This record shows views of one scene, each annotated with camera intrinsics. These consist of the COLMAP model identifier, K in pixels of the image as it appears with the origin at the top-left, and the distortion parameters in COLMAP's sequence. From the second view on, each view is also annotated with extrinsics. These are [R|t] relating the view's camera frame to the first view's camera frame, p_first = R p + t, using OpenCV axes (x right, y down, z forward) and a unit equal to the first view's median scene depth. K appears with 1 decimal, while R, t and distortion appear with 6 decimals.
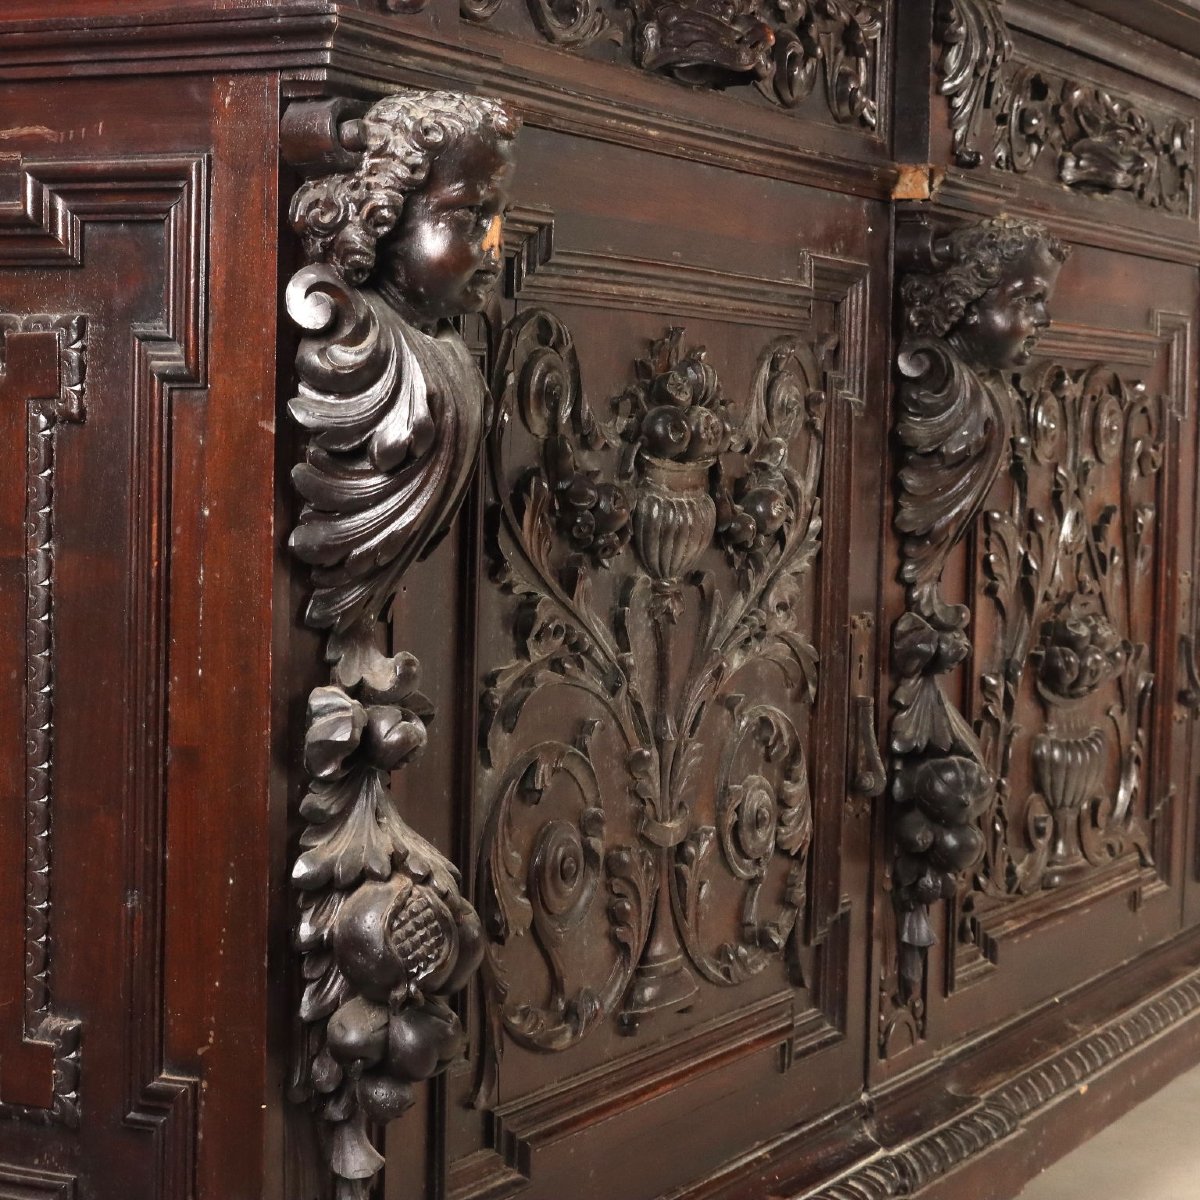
lens RADIAL K [[2855.5, 0, 600.0], [0, 2855.5, 600.0], [0, 0, 1]] dist [0.002132, 0.047112]
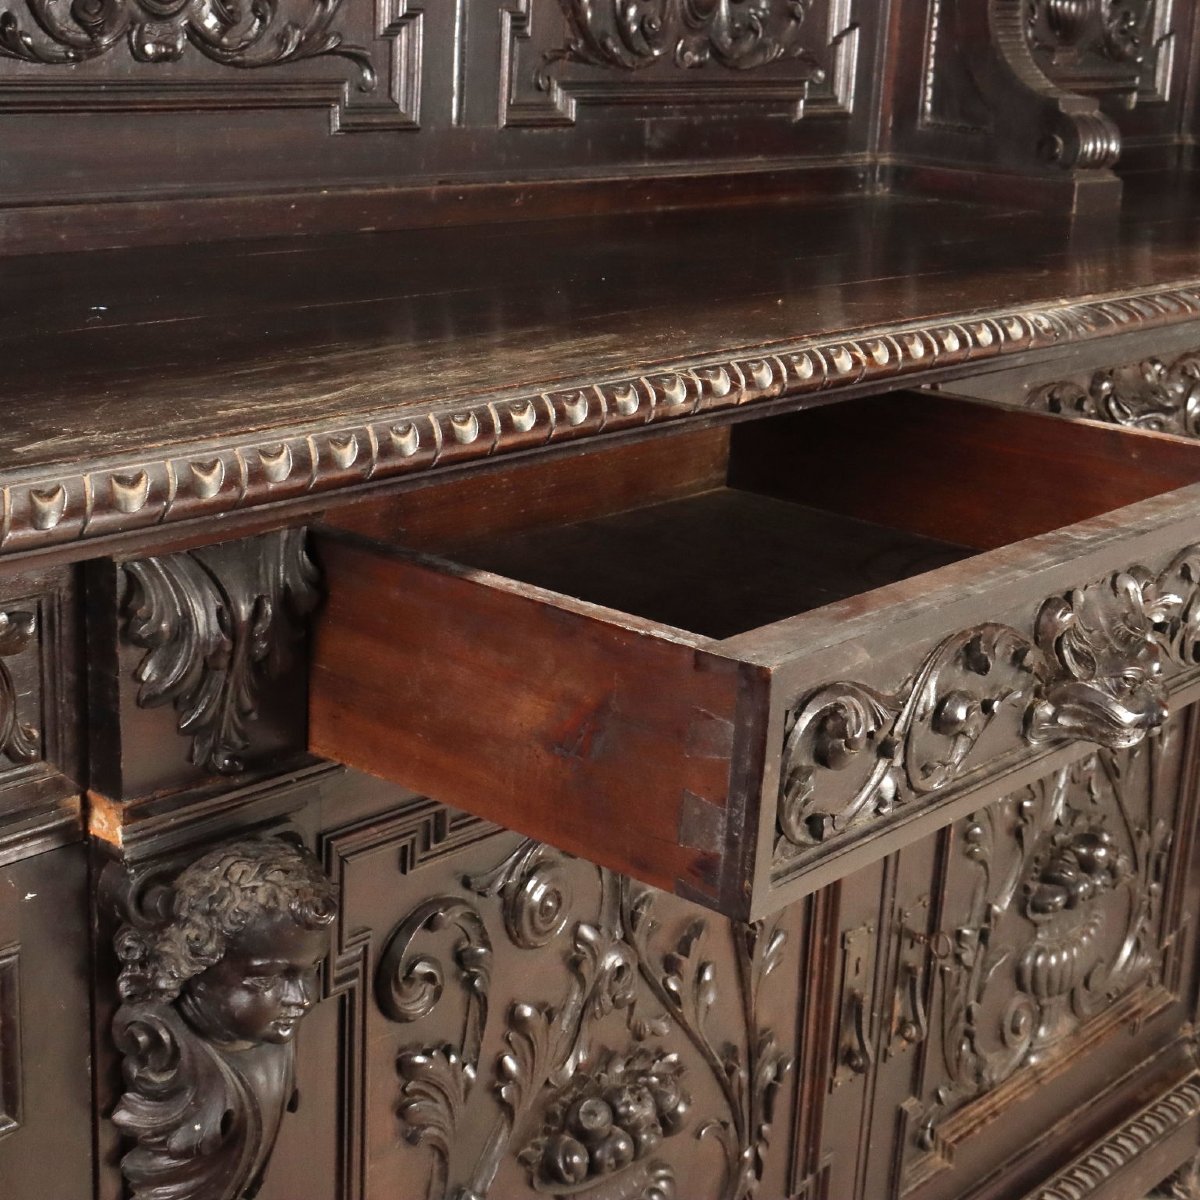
lens RADIAL K [[2181.5, 0, 600.0], [0, 2181.5, 600.0], [0, 0, 1]] dist [-0.016961, 0.108851]
pose [[0.975438, 0.083195, -0.203957, 0.498803], [-0.039290, 0.976797, 0.210534, -0.472199], [0.216740, -0.197350, 0.956074, 0.732504]]
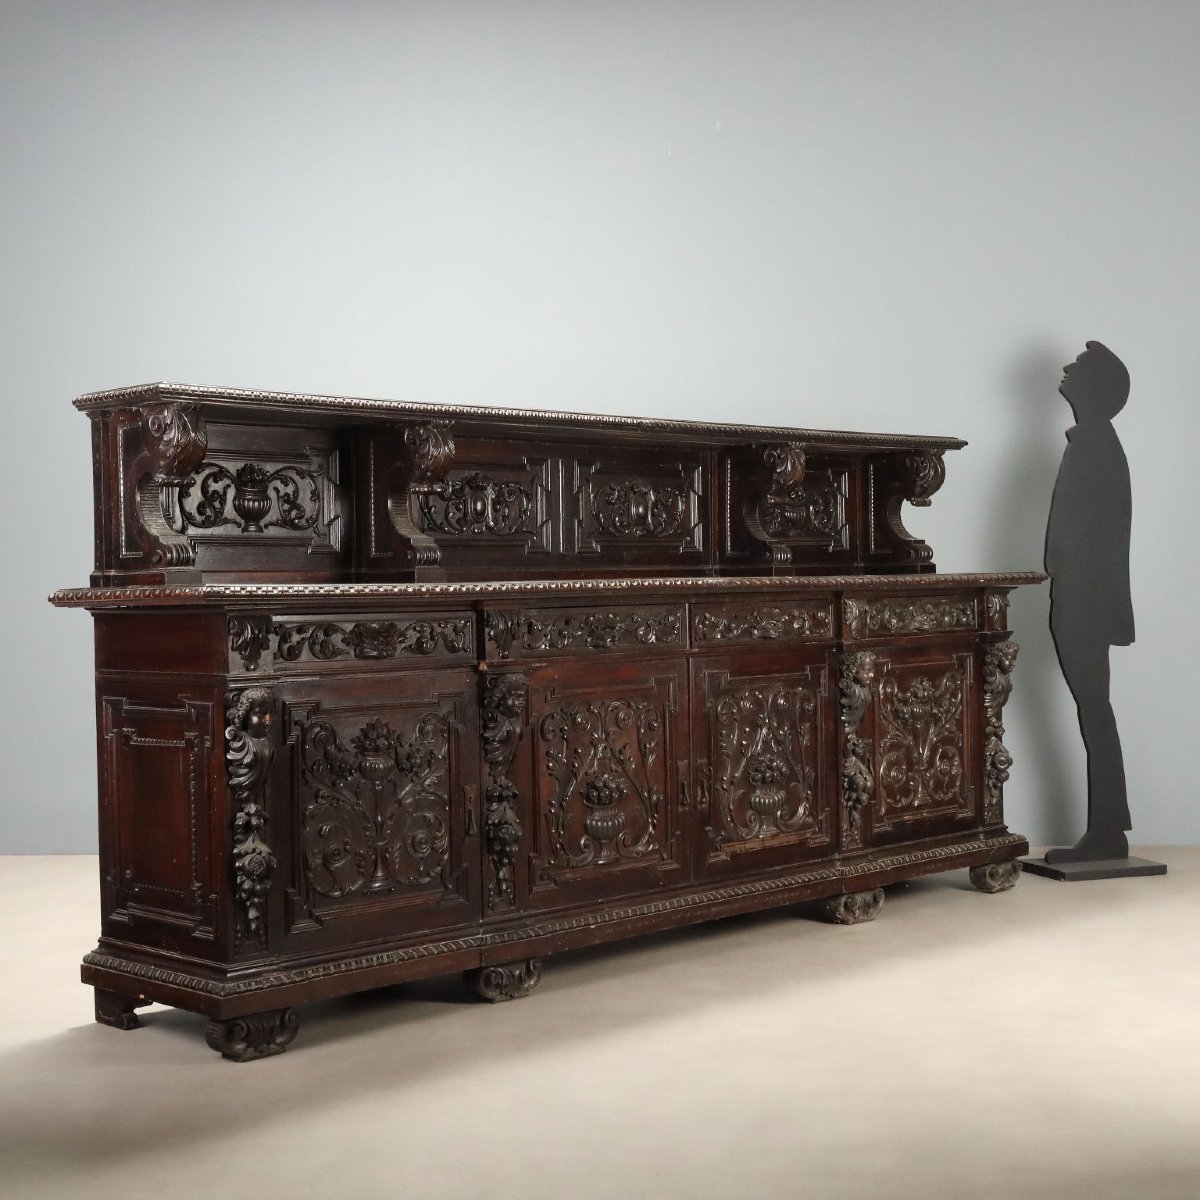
lens RADIAL K [[1934.6, 0, 600.0], [0, 1934.6, 600.0], [0, 0, 1]] dist [-0.015013, 0.024765]
pose [[0.954337, -0.032098, -0.297002, 1.428926], [0.017136, 0.998456, -0.052845, -0.141636], [0.298240, 0.045342, 0.953413, -1.885390]]
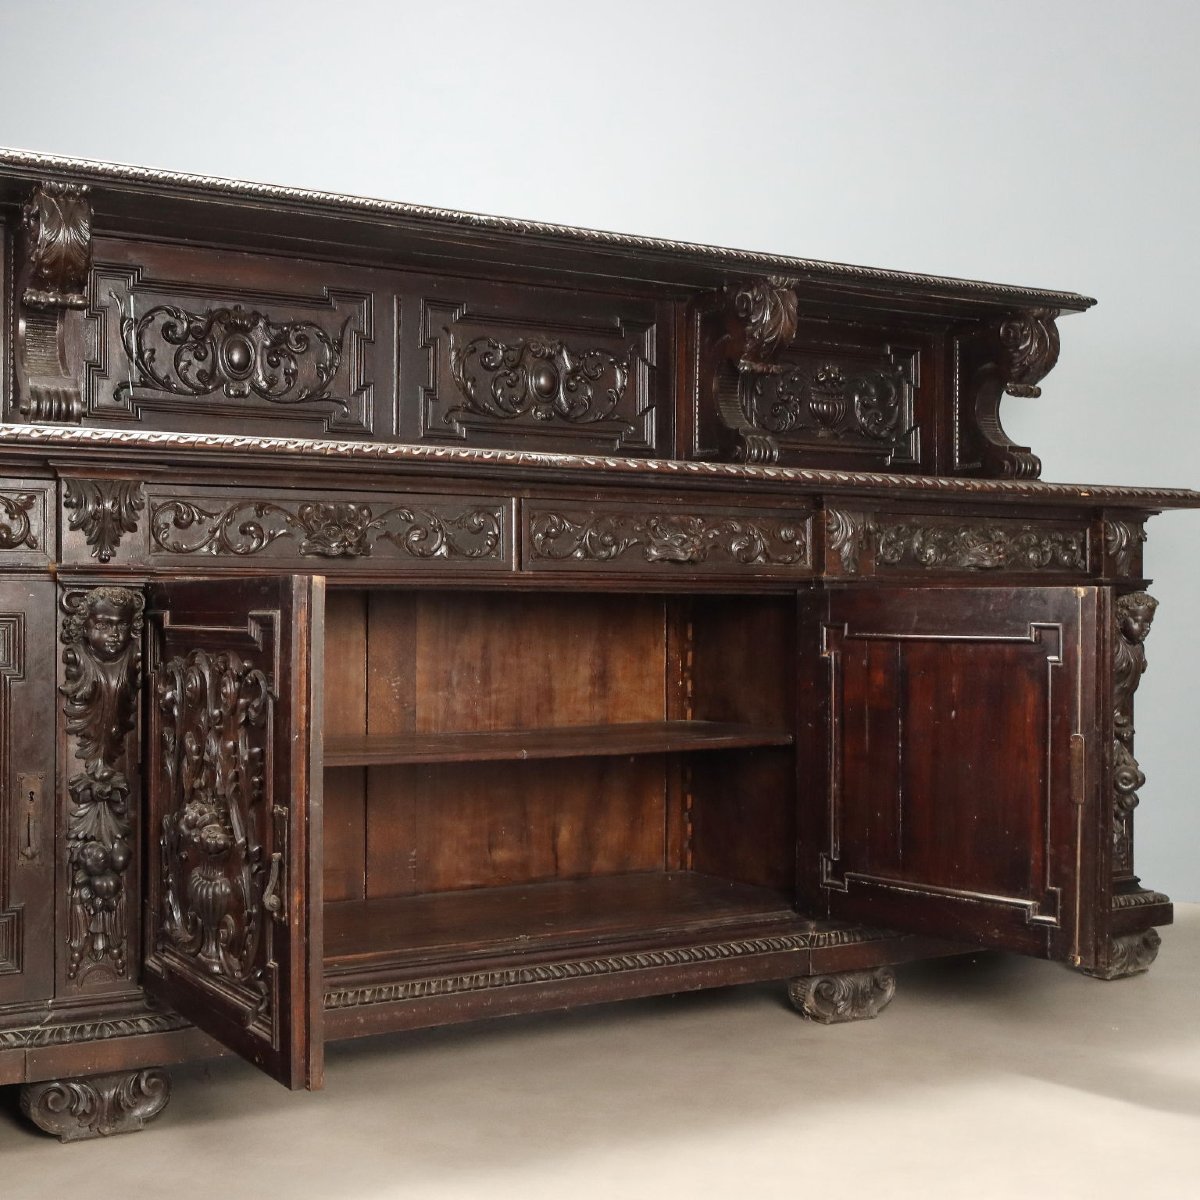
lens RADIAL K [[1701.1, 0, 585.0], [0, 1701.1, 599.0], [0, 0, 1]] dist [-0.016147, 0.066178]
pose [[0.855305, -0.019358, -0.517764, 1.617941], [-0.017824, 0.997611, -0.066743, -0.069025], [0.517819, 0.066314, 0.852916, 0.166421]]
